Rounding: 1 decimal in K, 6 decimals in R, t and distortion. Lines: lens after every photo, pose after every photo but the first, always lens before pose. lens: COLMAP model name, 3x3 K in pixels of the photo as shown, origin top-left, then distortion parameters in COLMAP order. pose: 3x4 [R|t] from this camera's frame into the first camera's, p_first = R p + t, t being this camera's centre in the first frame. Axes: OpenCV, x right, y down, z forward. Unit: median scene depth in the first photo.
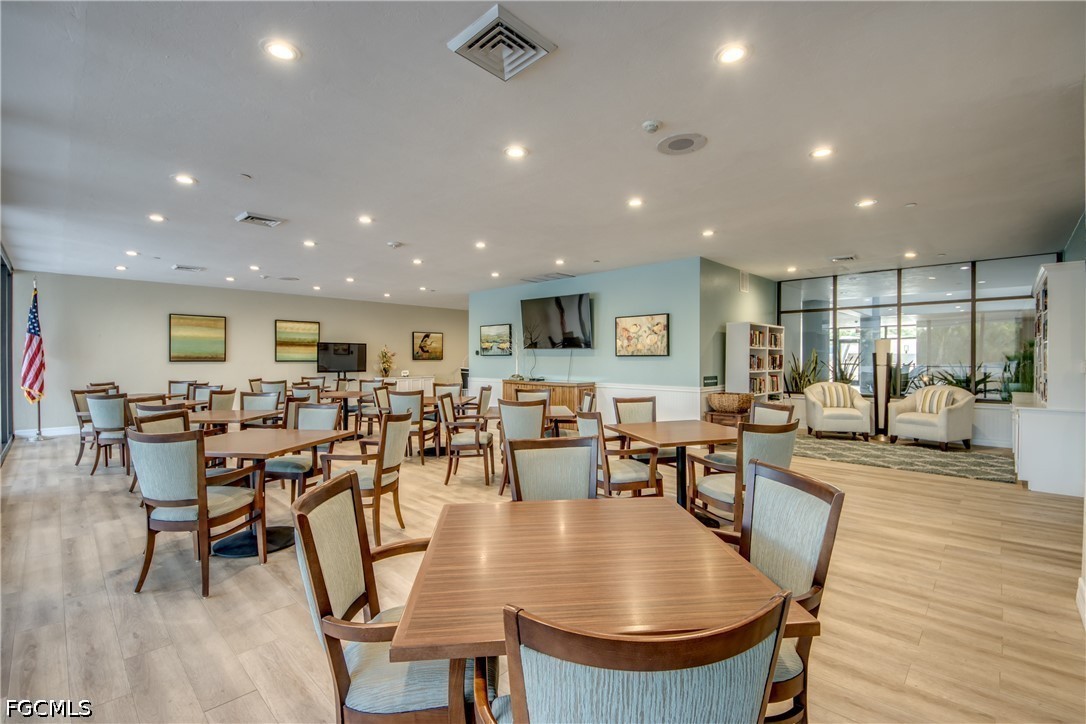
lens RADIAL K [[470.4, 0, 533.4], [0, 470.4, 355.9], [0, 0, 1]] dist [0.002666, 0.000016]
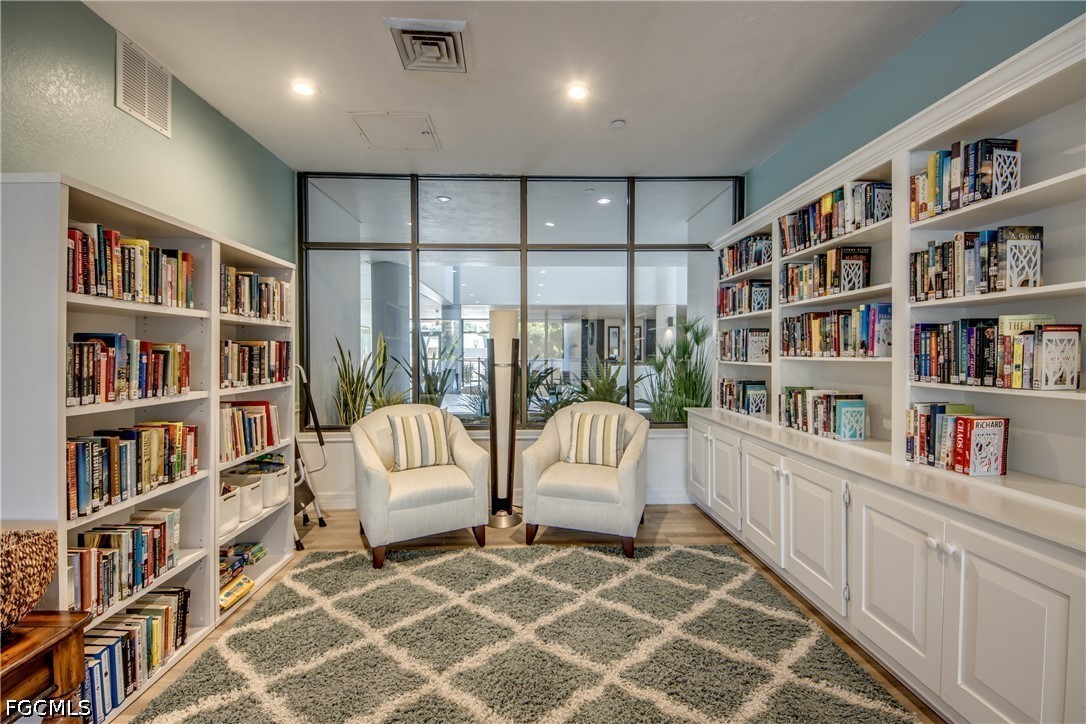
lens RADIAL K [[470.4, 0, 538.9], [0, 470.4, 355.2], [0, 0, 1]] dist [0.002666, 0.000016]
pose [[0.680702, -0.010256, 0.732489, 0.417573], [0.002030, 0.999925, 0.012114, 0.004988], [-0.732558, -0.006759, 0.680671, 0.648835]]
